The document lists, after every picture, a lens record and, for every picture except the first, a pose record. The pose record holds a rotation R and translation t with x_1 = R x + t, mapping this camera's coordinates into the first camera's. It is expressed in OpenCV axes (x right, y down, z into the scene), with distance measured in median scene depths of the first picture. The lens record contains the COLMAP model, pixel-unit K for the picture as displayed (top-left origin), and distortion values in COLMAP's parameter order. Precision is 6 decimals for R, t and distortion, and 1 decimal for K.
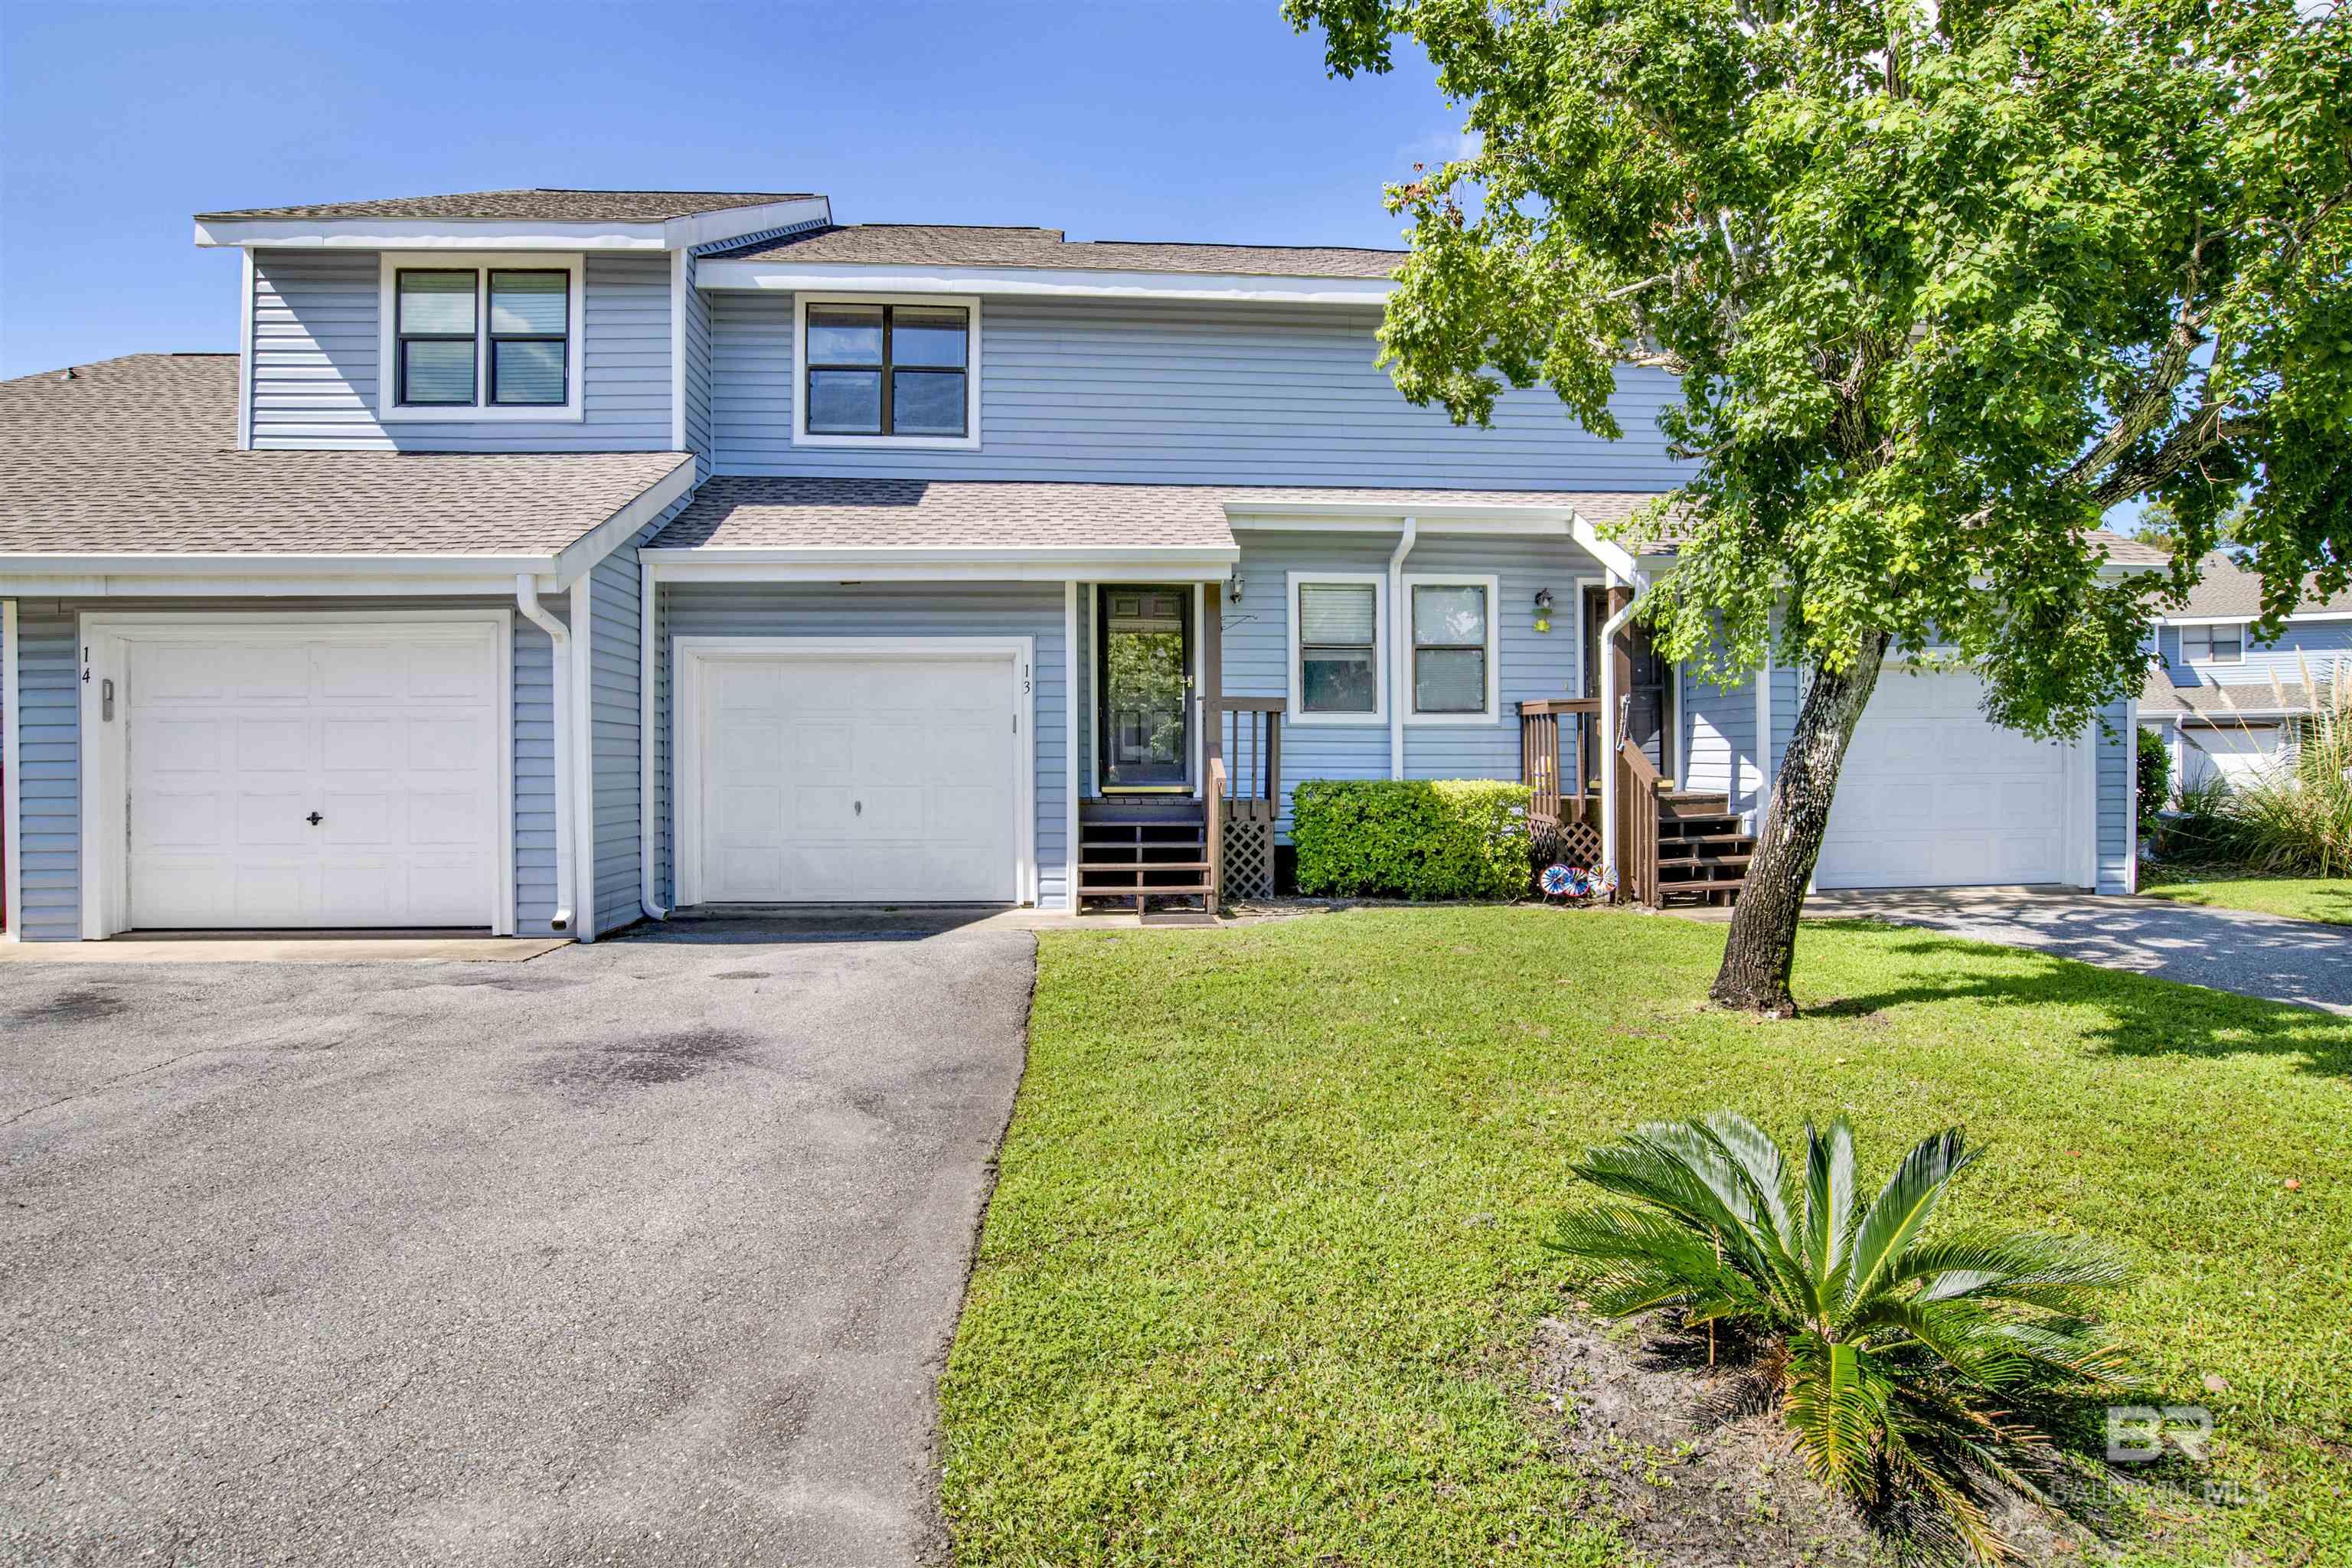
lens RADIAL K [[1260.4, 0, 1178.6], [0, 1260.4, 778.0], [0, 0, 1]] dist [-0.031507, 0.006807]
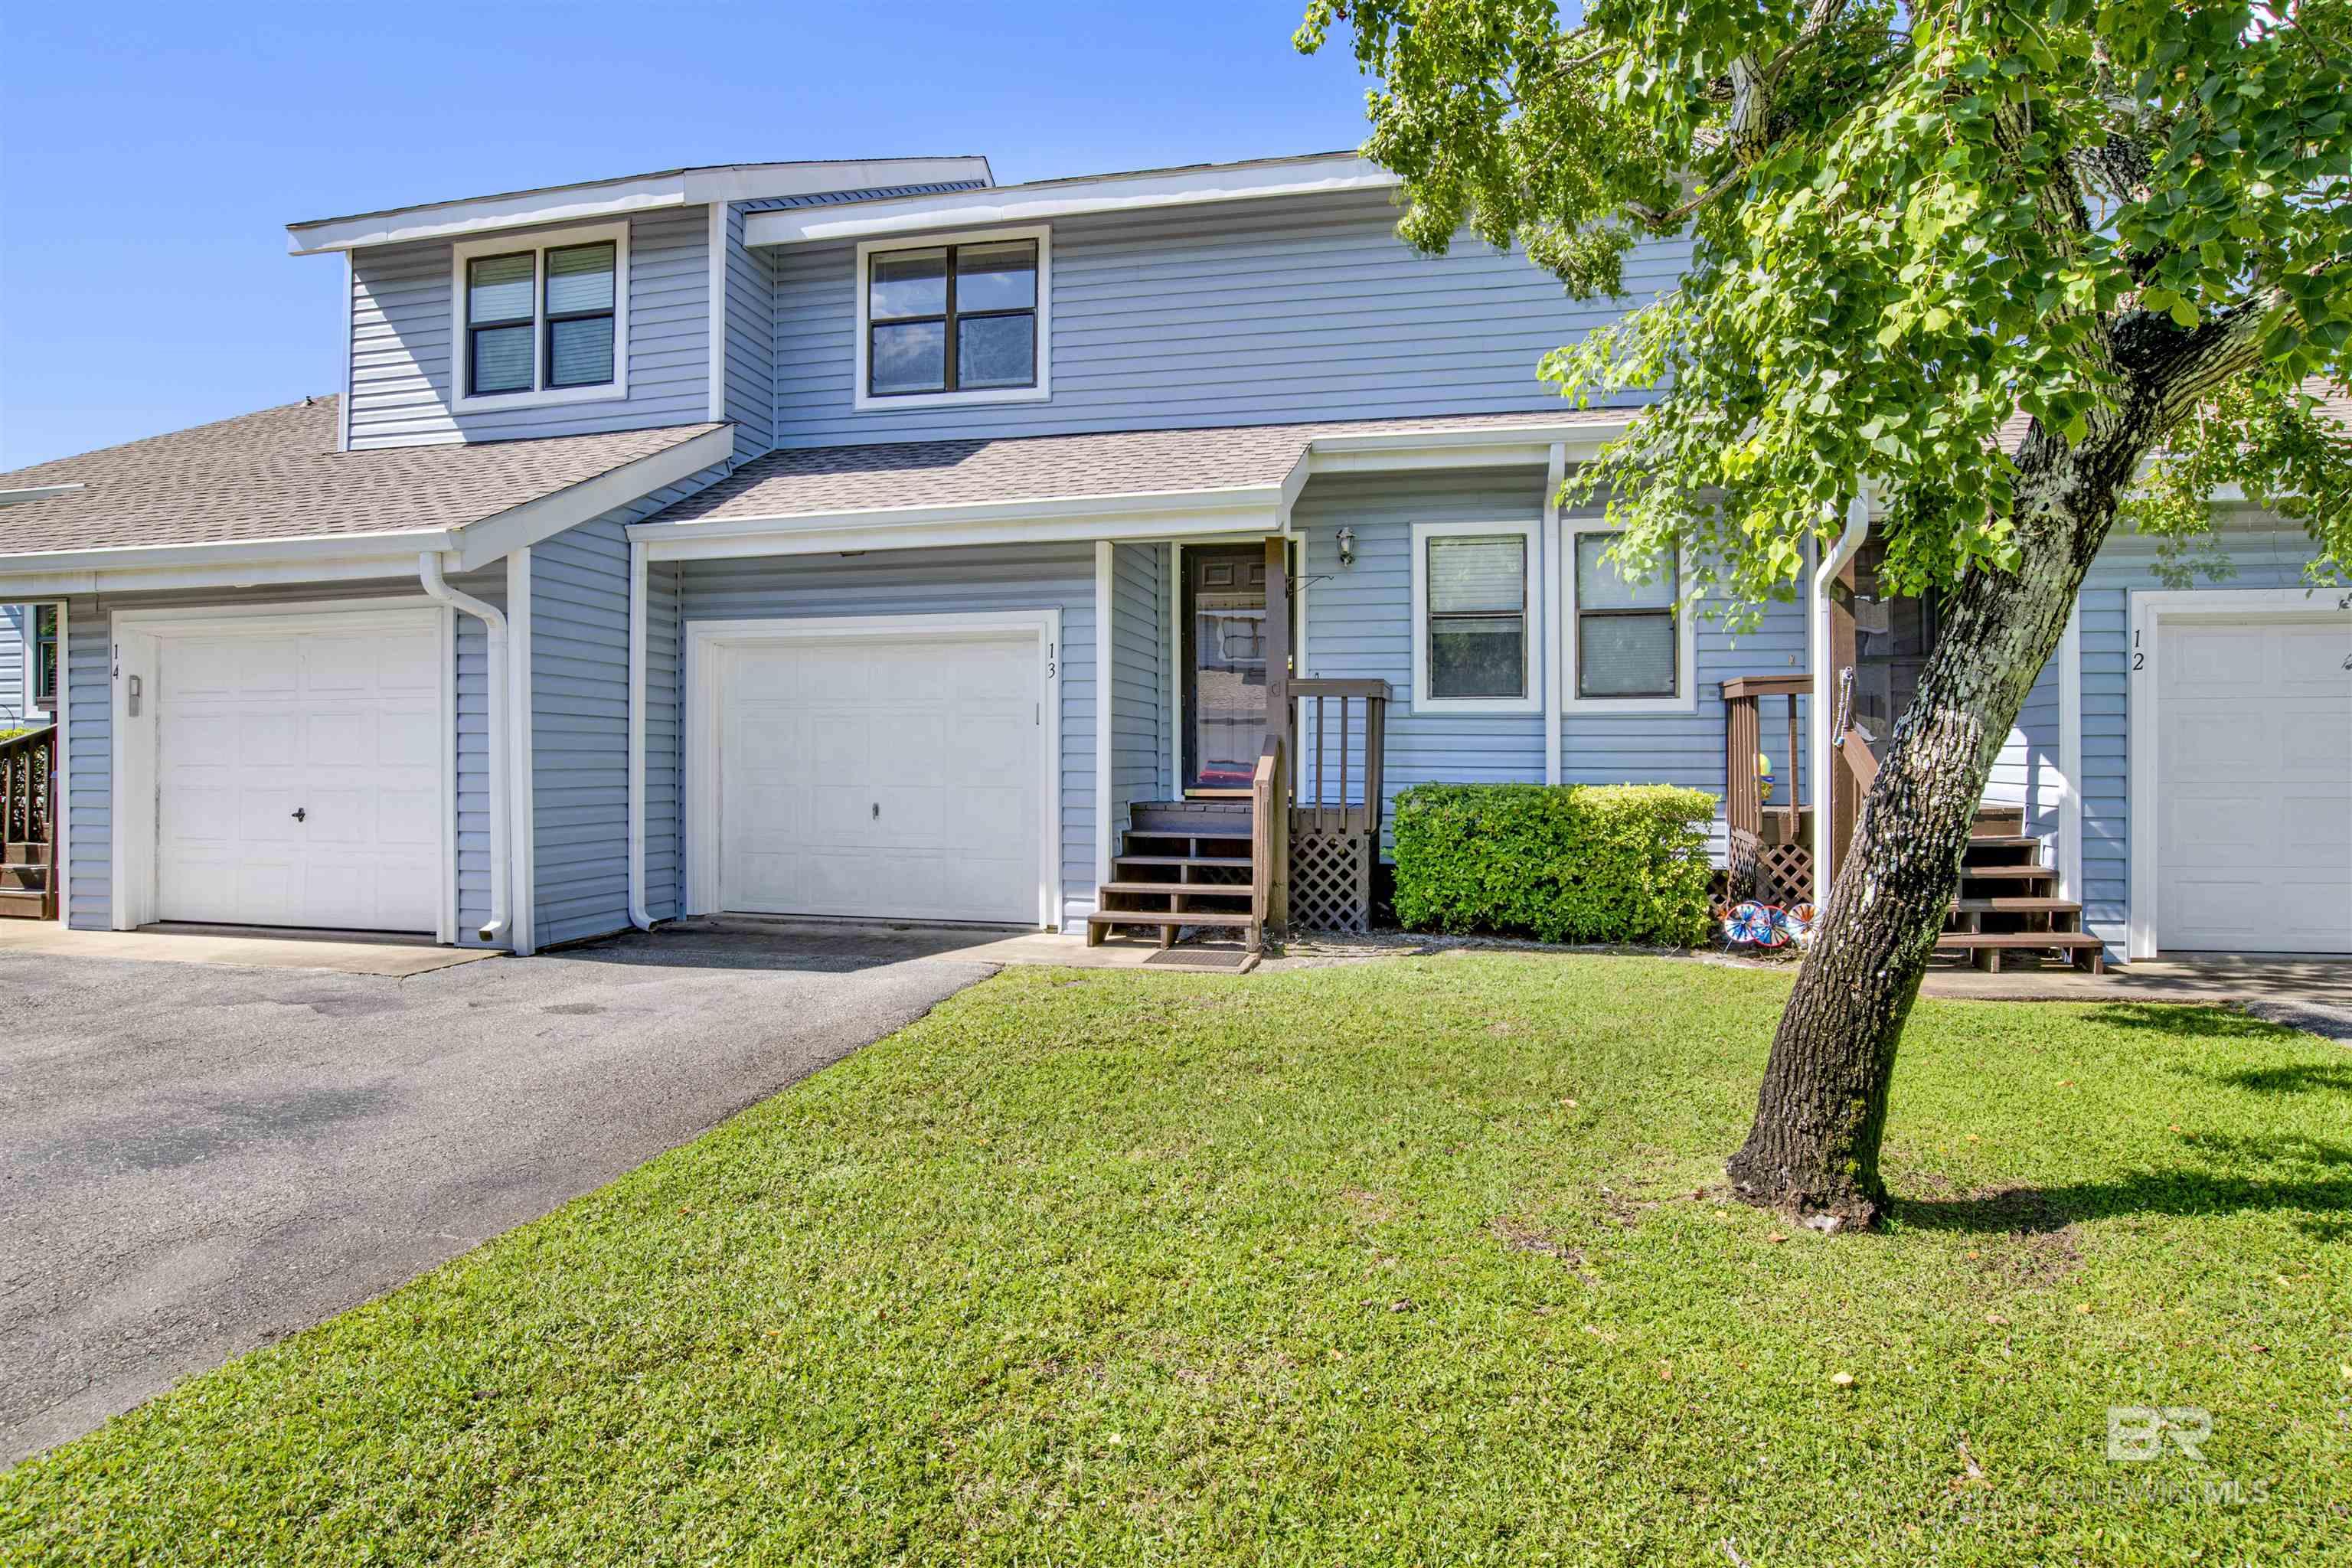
lens RADIAL K [[1260.4, 0, 1165.2], [0, 1260.4, 775.8], [0, 0, 1]] dist [-0.031507, 0.006807]
pose [[0.957575, 0.007104, -0.288098, 0.190406], [-0.006899, 0.999975, 0.001727, -0.003520], [0.288103, 0.000334, 0.957599, 0.210631]]
